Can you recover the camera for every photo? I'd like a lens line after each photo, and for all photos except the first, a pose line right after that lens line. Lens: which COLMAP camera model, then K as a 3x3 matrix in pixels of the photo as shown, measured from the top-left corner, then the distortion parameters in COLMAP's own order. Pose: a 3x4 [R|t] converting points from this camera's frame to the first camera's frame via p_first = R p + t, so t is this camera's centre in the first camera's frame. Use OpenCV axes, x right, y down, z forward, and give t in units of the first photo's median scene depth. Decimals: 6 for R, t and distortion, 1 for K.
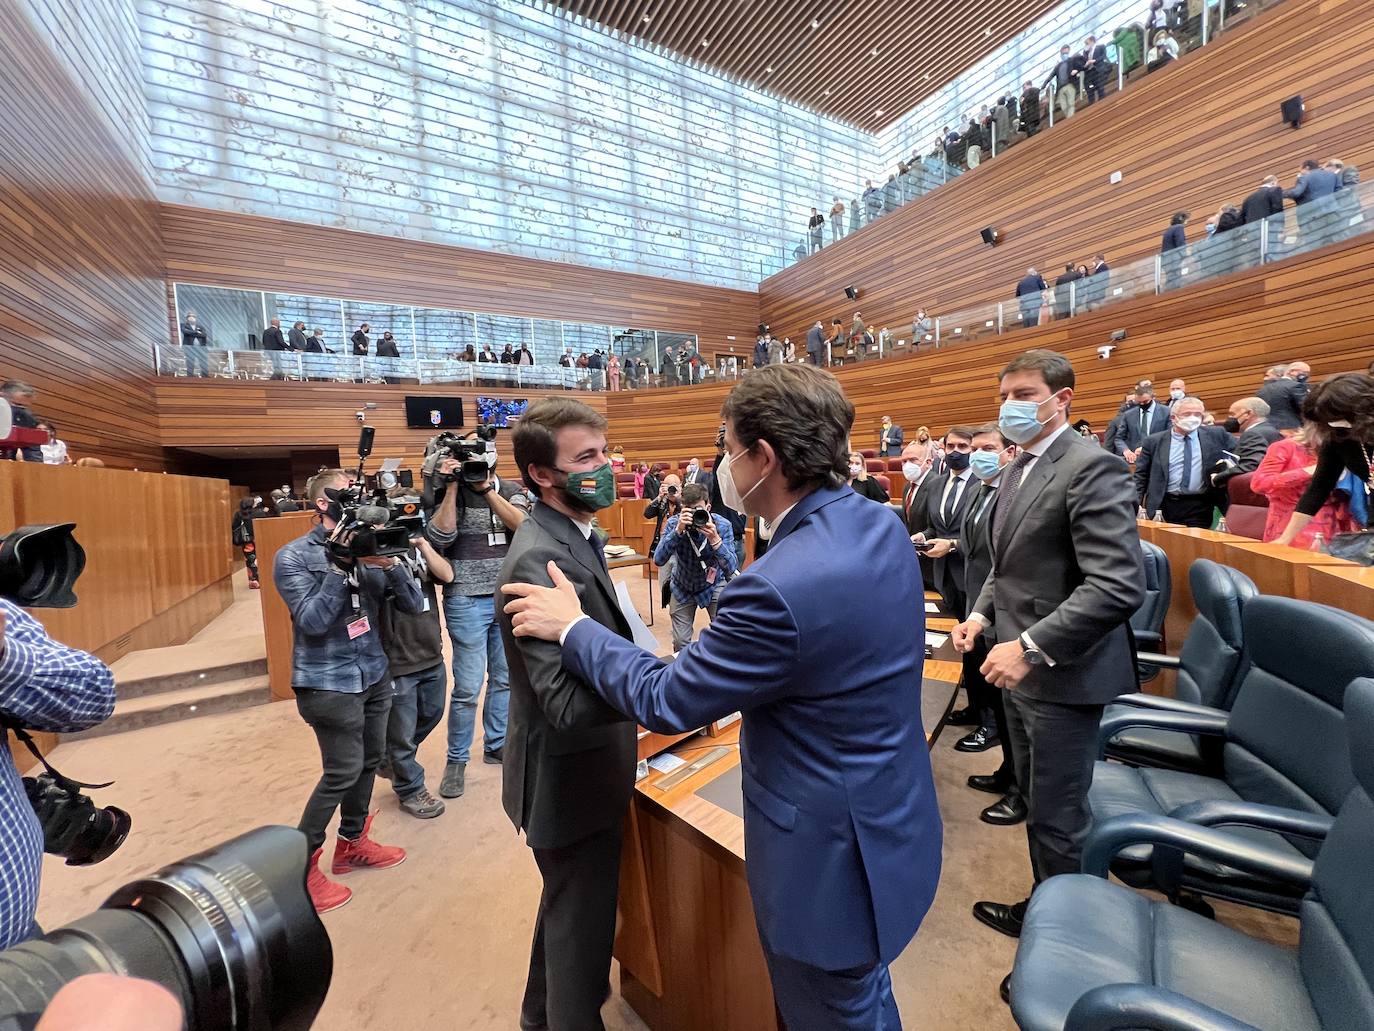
lens RADIAL K [[543.0, 0, 687.0], [0, 543.0, 515.5], [0, 0, 1]] dist [-0.004200, -0.000095]
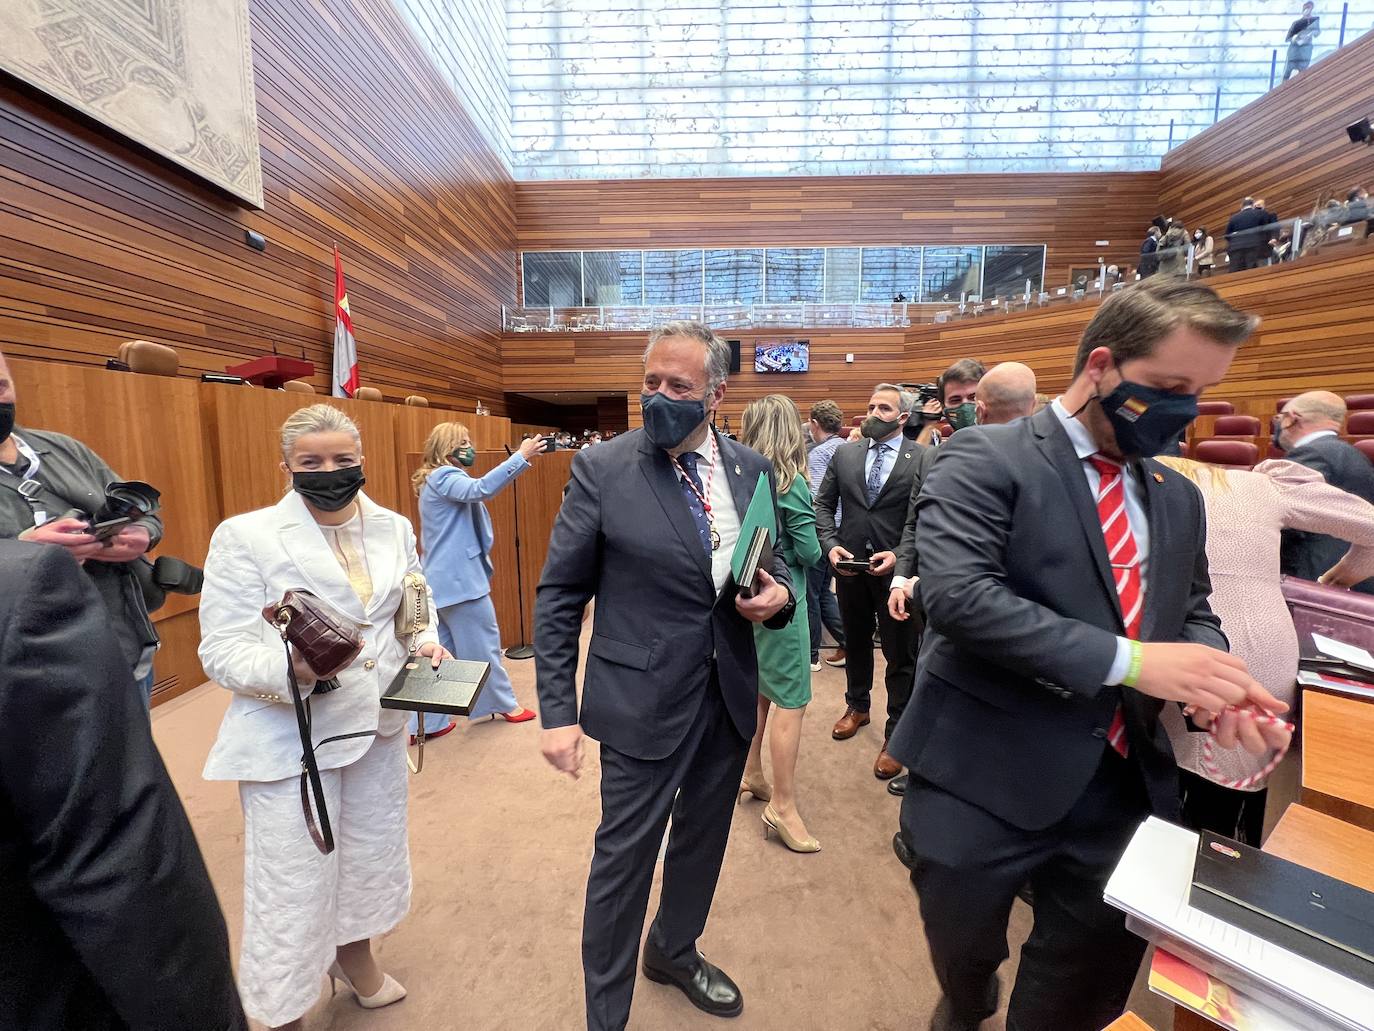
lens RADIAL K [[543.0, 0, 687.0], [0, 543.0, 515.5], [0, 0, 1]] dist [-0.004200, -0.000095]
pose [[0.855691, 0.110823, -0.505482, 0.016839], [-0.069273, 0.992539, 0.100339, -0.002119], [0.512830, -0.050843, 0.856983, 0.104373]]
